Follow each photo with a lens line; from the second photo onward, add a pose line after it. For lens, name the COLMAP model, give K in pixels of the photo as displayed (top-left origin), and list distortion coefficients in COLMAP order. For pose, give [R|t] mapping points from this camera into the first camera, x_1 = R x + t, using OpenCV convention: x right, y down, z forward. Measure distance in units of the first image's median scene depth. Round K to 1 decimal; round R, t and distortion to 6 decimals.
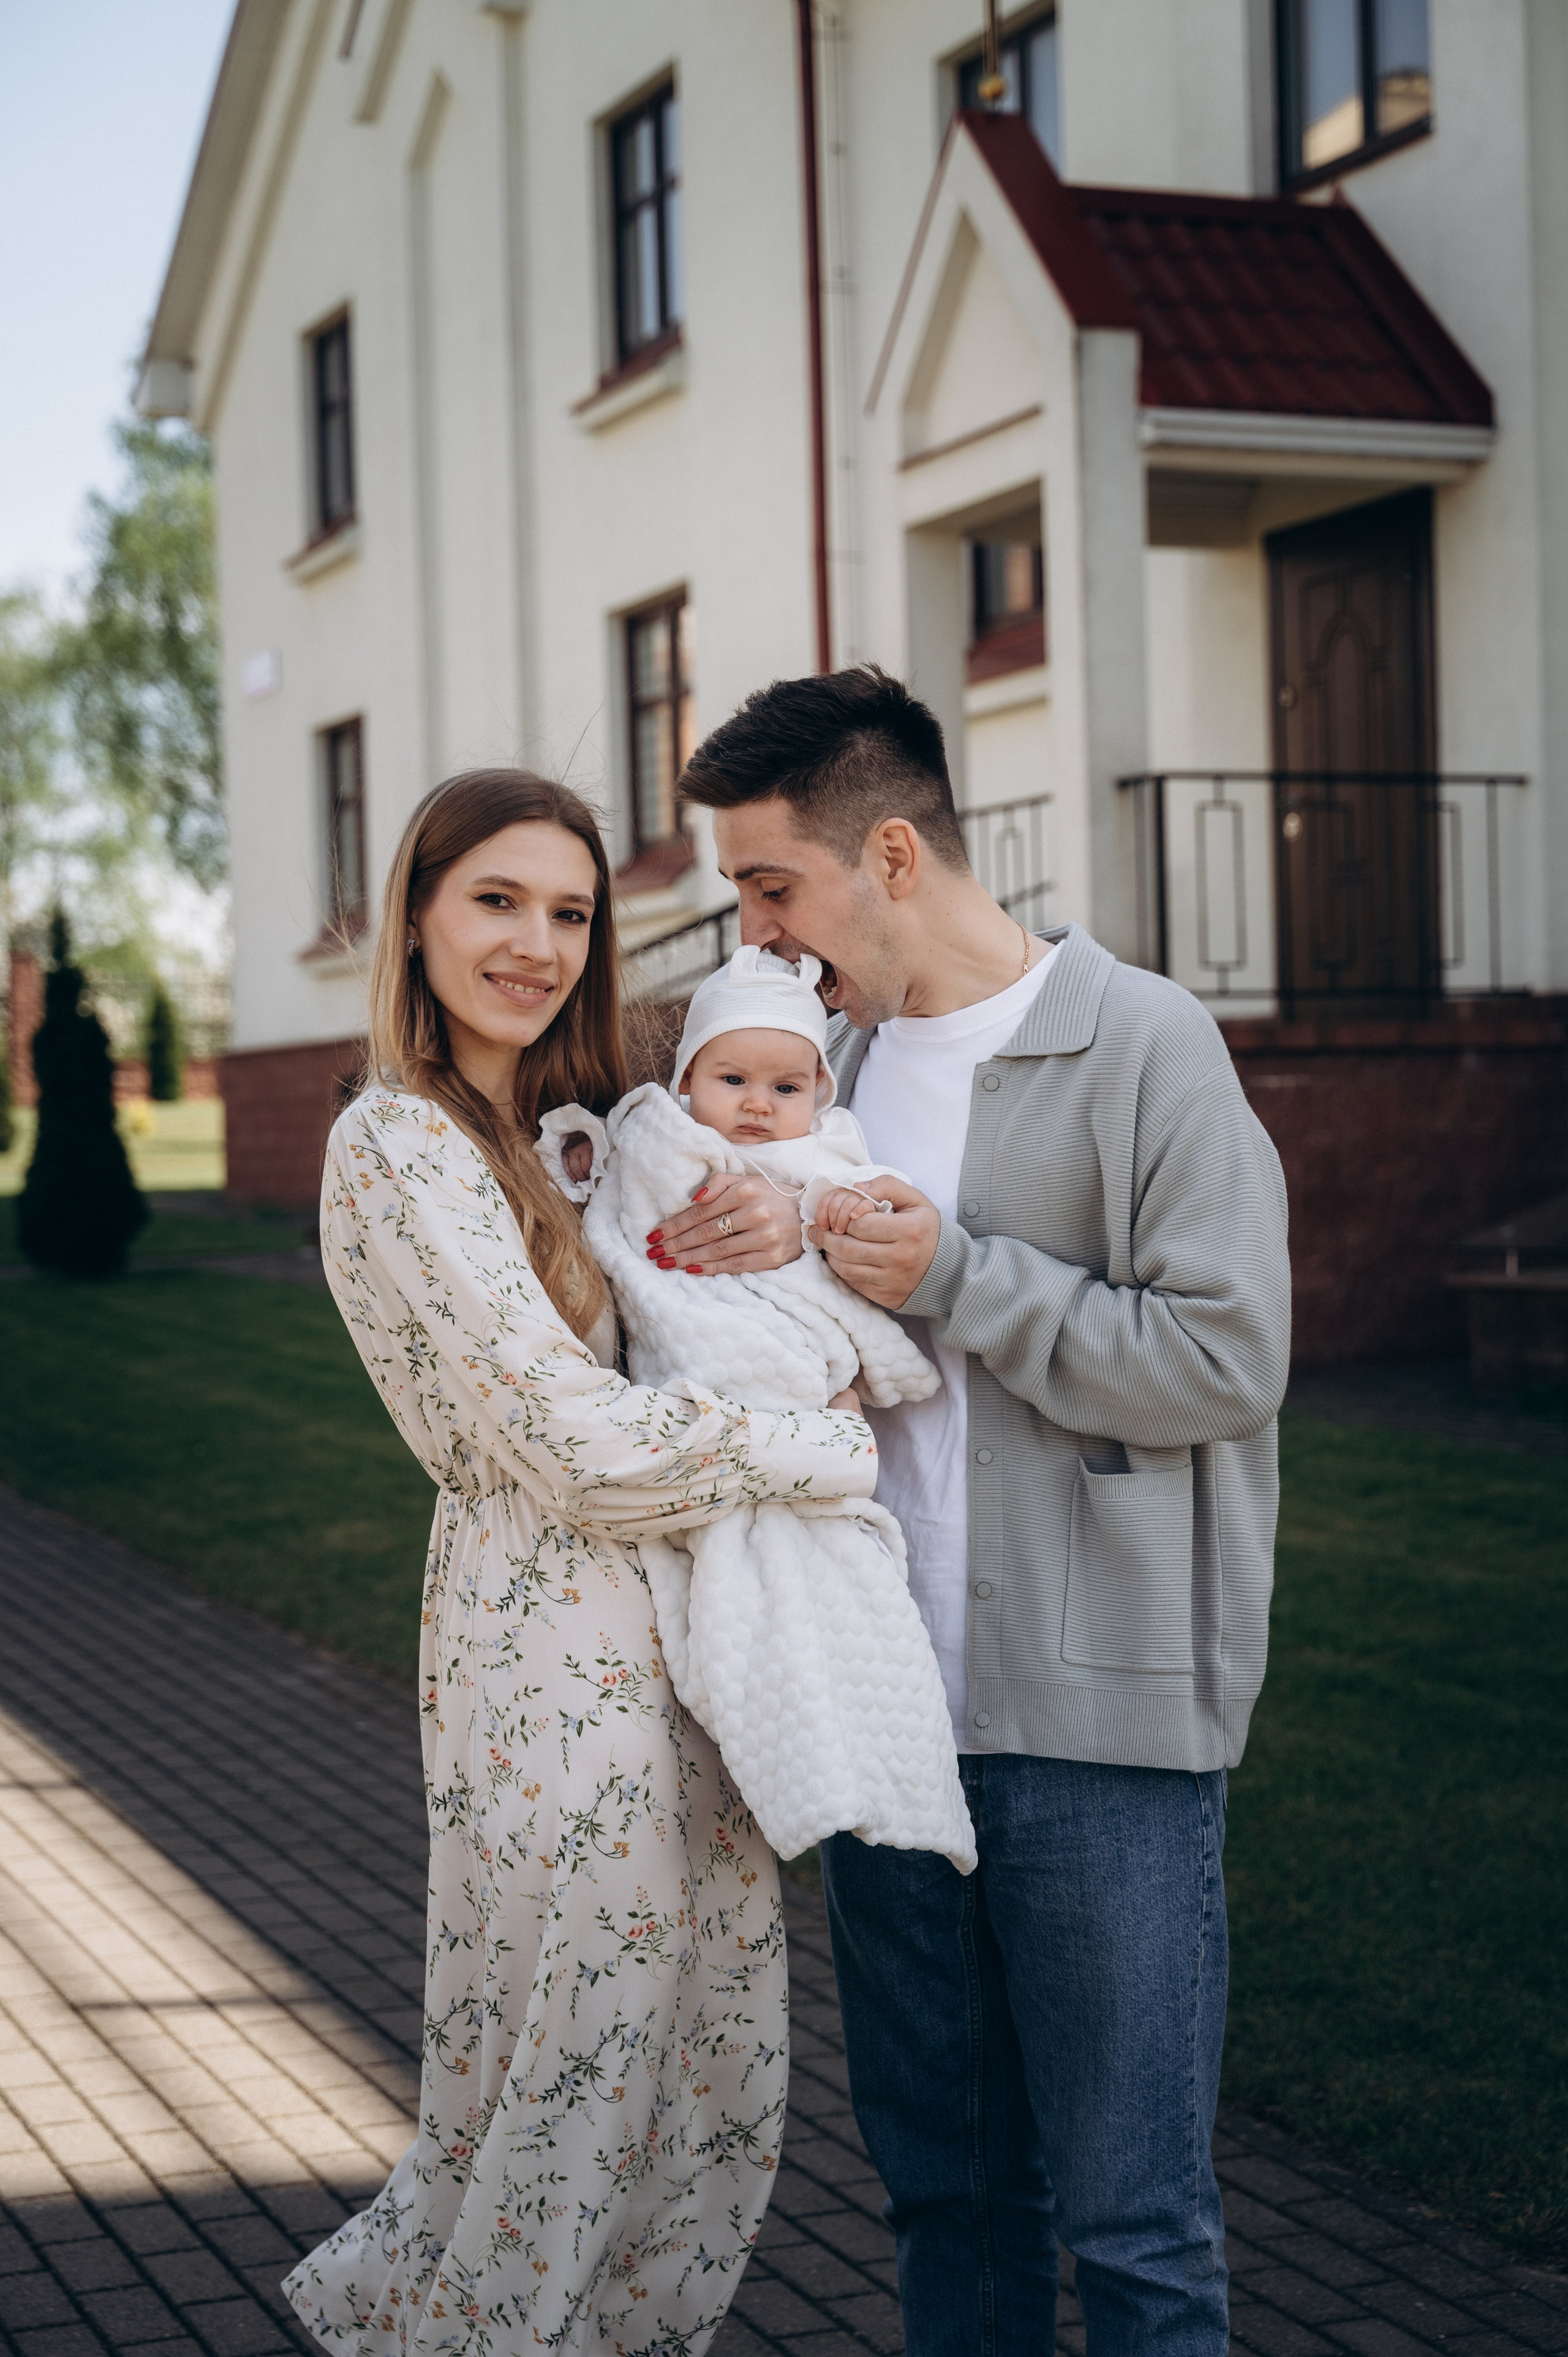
lens RADIAL K [[3698.7, 0, 789.8], [0, 3698.7, 1210.3], [0, 0, 1]] dist [0.022203, -0.101268]
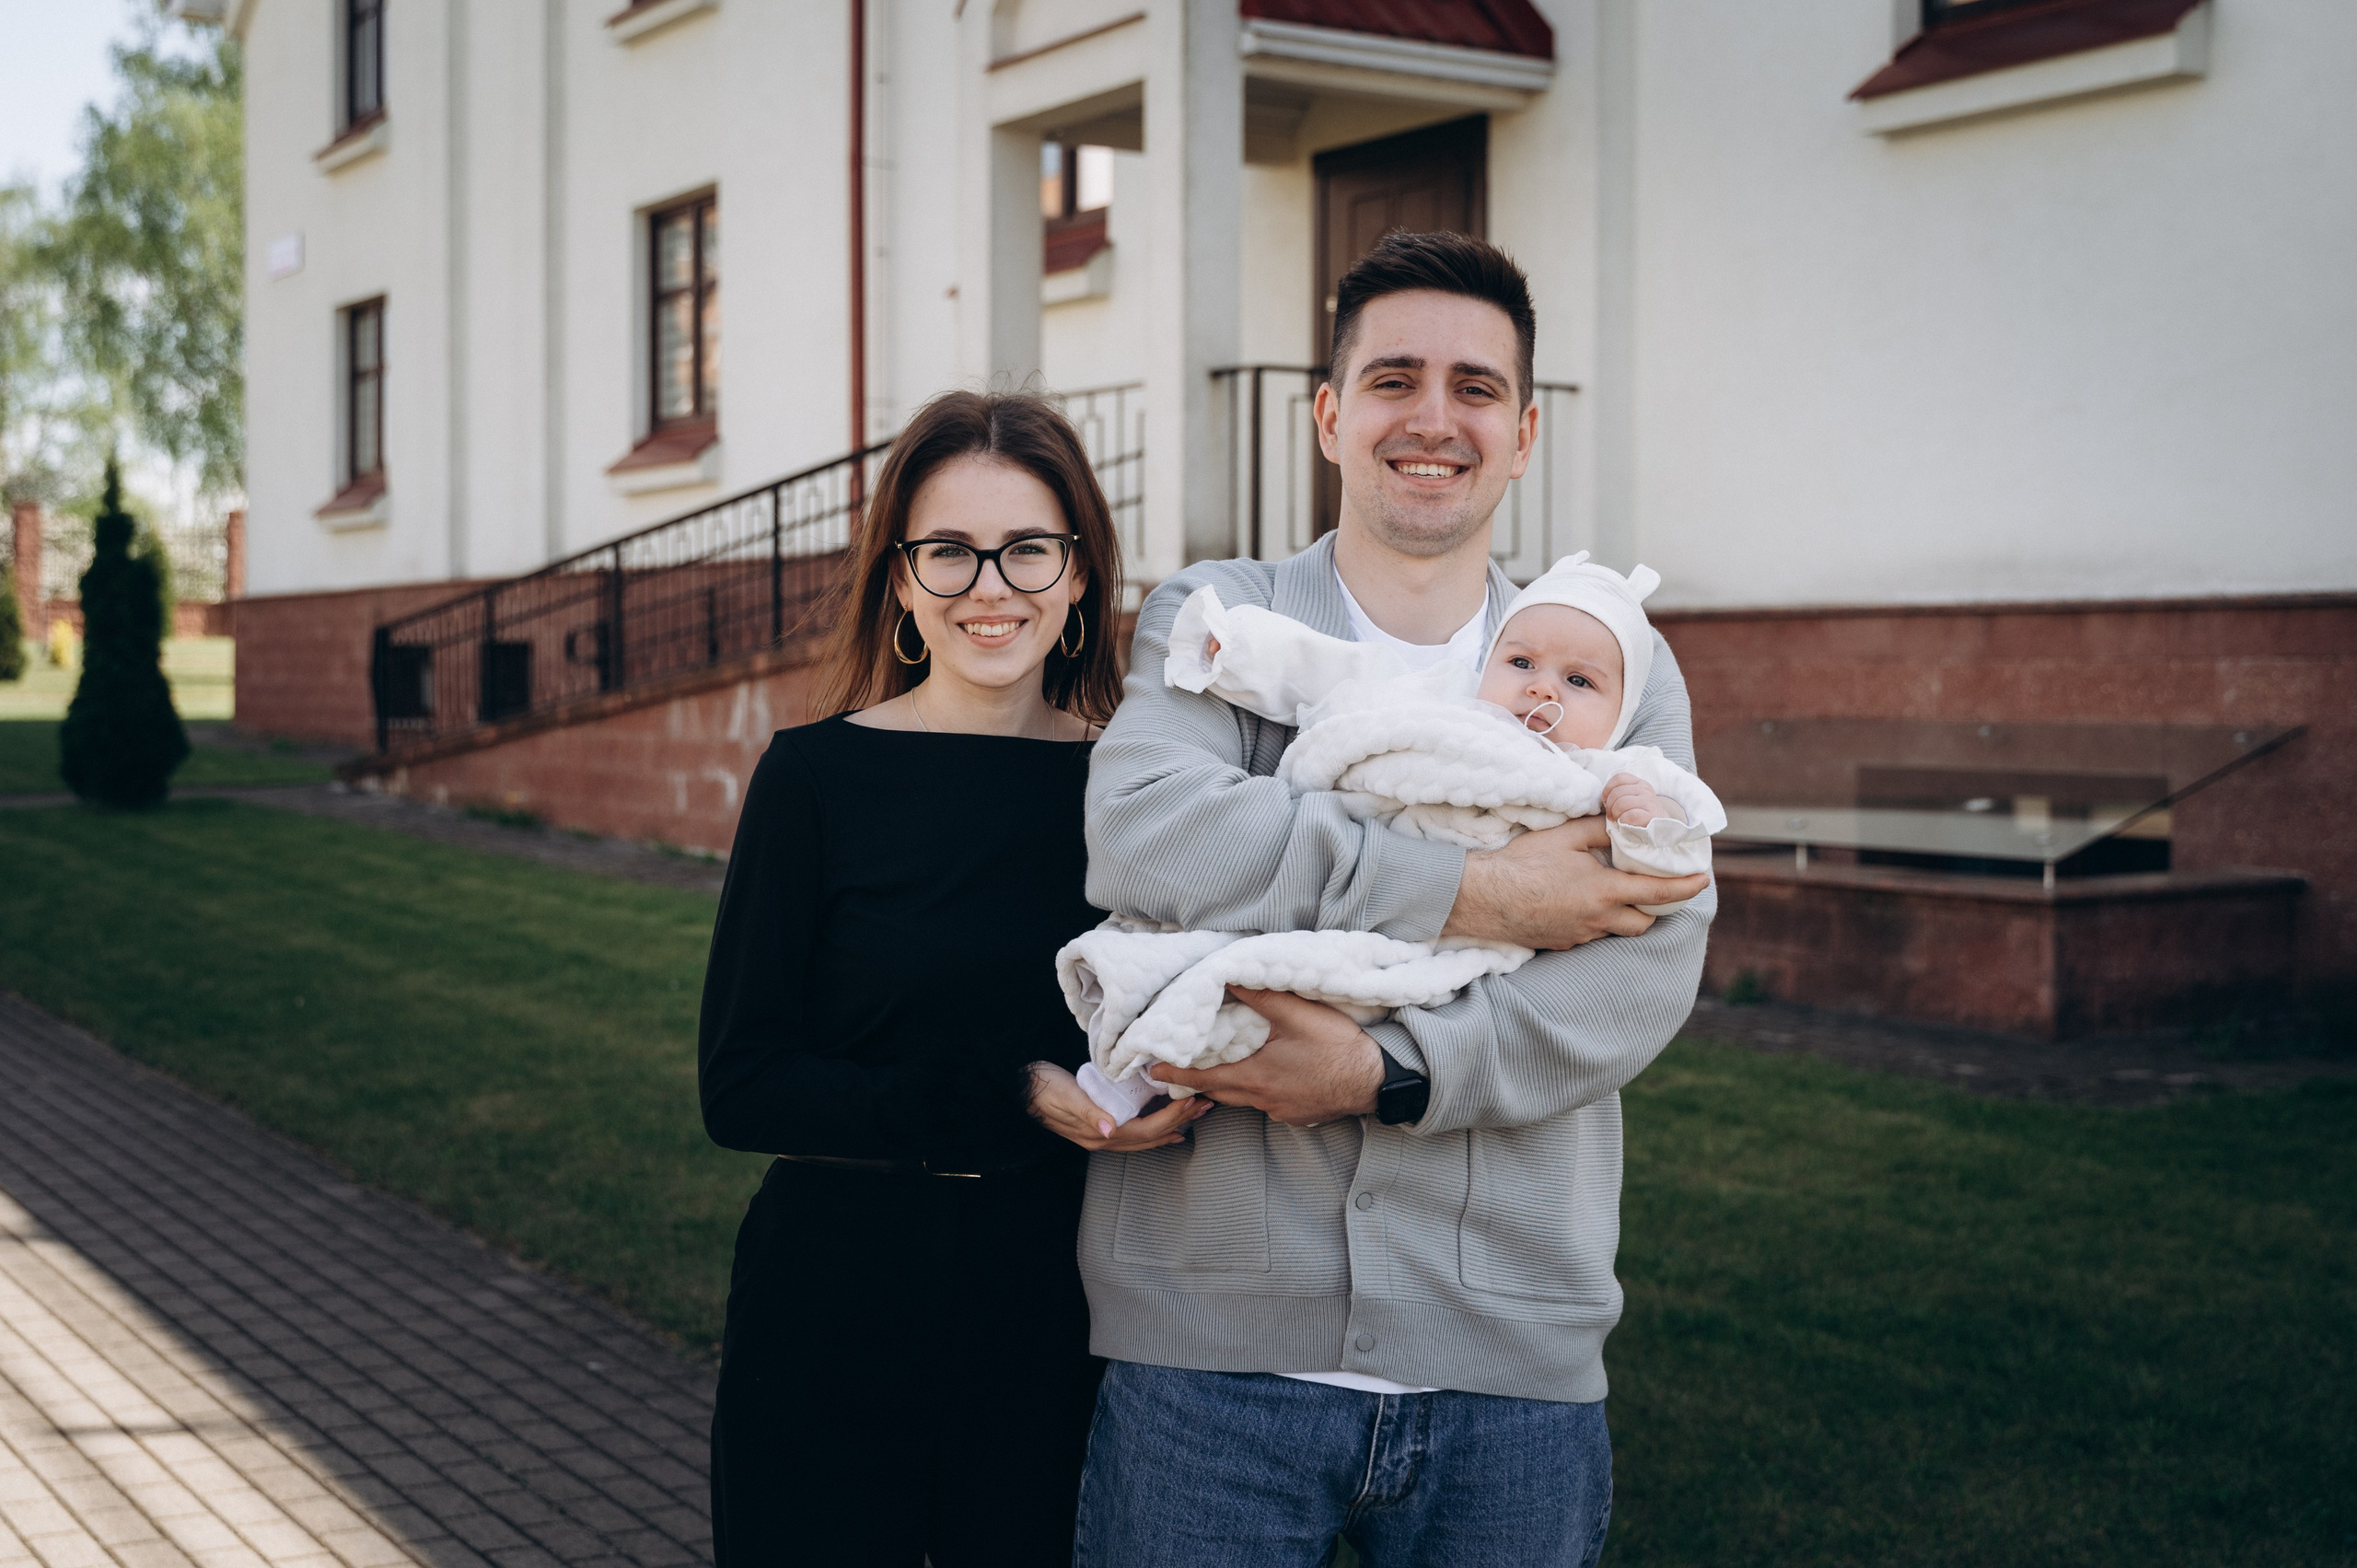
lens RADIAL K [[3032.3, 0, 1149.3], [0, 3032.3, 706.9], [0, 0, 1]] dist [0.001890, -0.005684]
pose [[0.986904, 0.027459, 0.158954, -0.063113], [-0.025346, 0.999562, -0.015306, -0.007112], [-0.159305, 0.011077, 0.987167, 0.154050]]
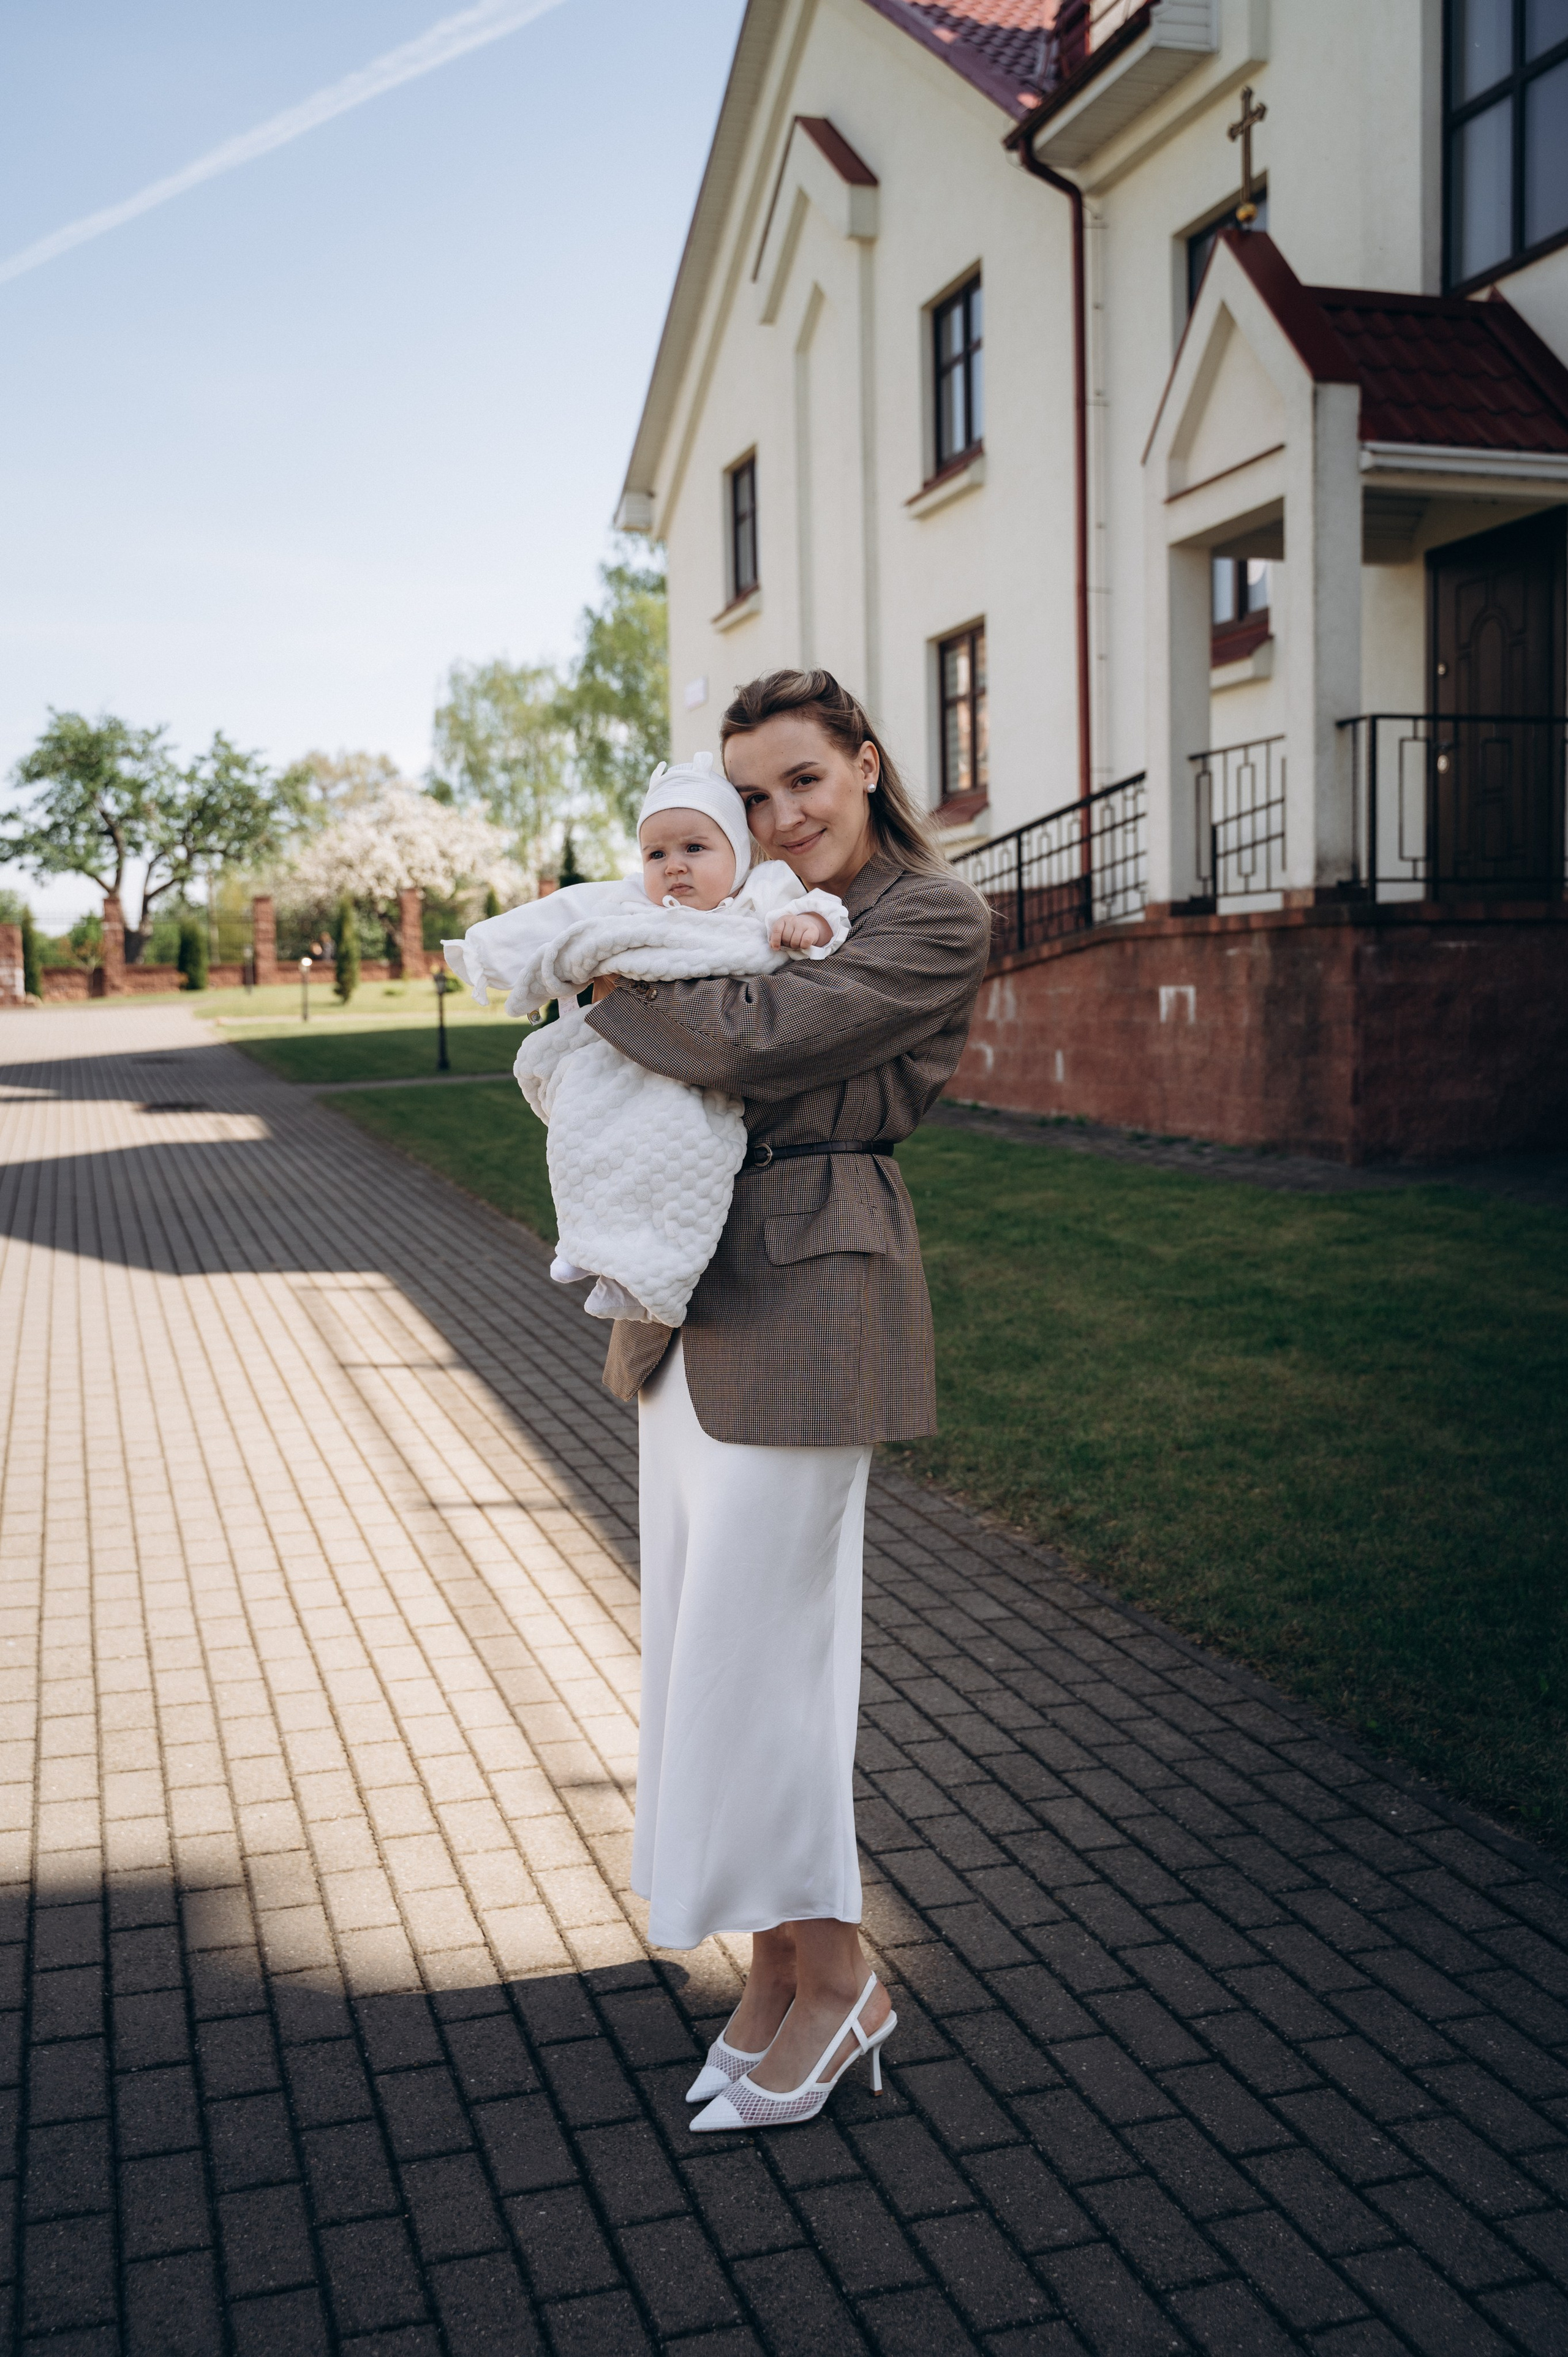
lens RADIAL K [[2141.8, 0, 806.6], [0, 2141.8, 1172.2], [0, 0, 1]] dist [0.002383, -0.009255]
pose [[0.996392, 0.013129, -0.083846, -0.037522], [-0.007841, 0.997977, 0.063083, 0.000794], [0.084504, -0.062198, 0.994480, 0.191191]]
